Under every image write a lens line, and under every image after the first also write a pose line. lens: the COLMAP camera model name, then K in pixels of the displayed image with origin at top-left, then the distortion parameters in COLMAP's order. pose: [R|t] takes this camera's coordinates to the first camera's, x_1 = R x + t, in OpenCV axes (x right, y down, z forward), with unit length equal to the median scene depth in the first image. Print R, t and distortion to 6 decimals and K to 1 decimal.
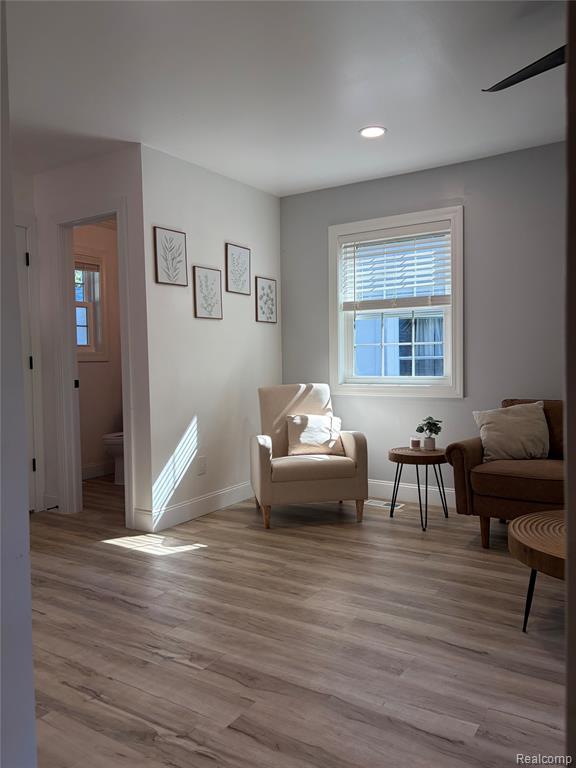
lens RADIAL K [[565.1, 0, 288.0], [0, 565.1, 384.0], [0, 0, 1]] dist [0.008581, 0.001075]
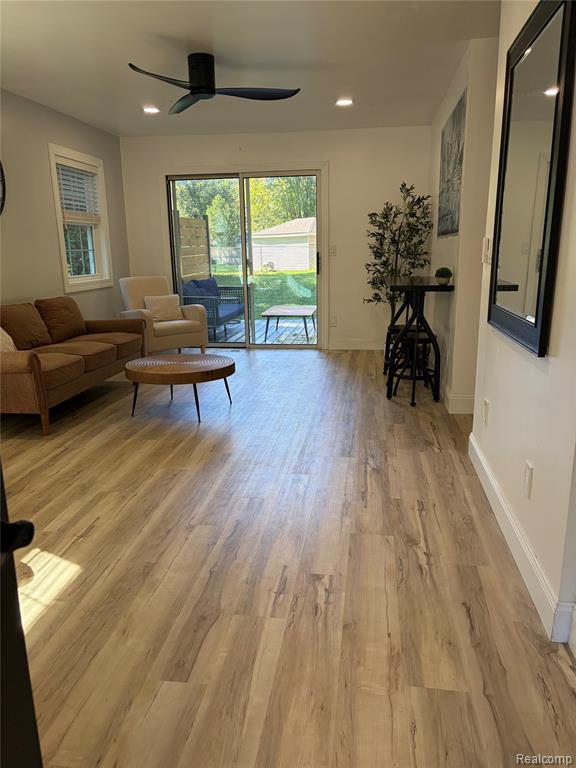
lens RADIAL K [[565.1, 0, 288.0], [0, 565.1, 384.0], [0, 0, 1]] dist [0.008581, 0.001075]
pose [[-0.399573, -0.188908, 0.897026, -1.097153], [0.064322, 0.970347, 0.233001, -0.066444], [-0.914442, 0.150800, -0.375573, 1.210363]]
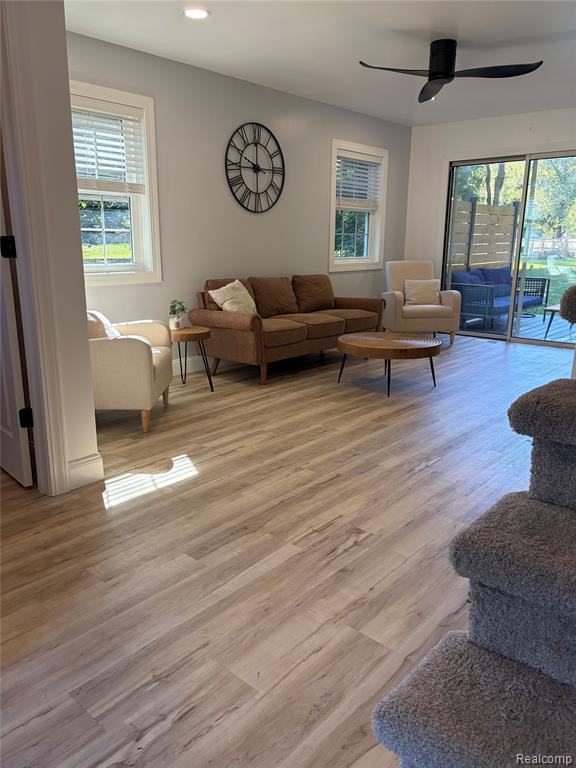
lens RADIAL K [[565.1, 0, 288.0], [0, 565.1, 384.0], [0, 0, 1]] dist [0.008581, 0.001075]
pose [[0.167044, -0.223374, 0.960313, -1.243978], [0.037107, 0.974732, 0.220274, -0.025496], [-0.985251, -0.001161, 0.171112, 0.873559]]
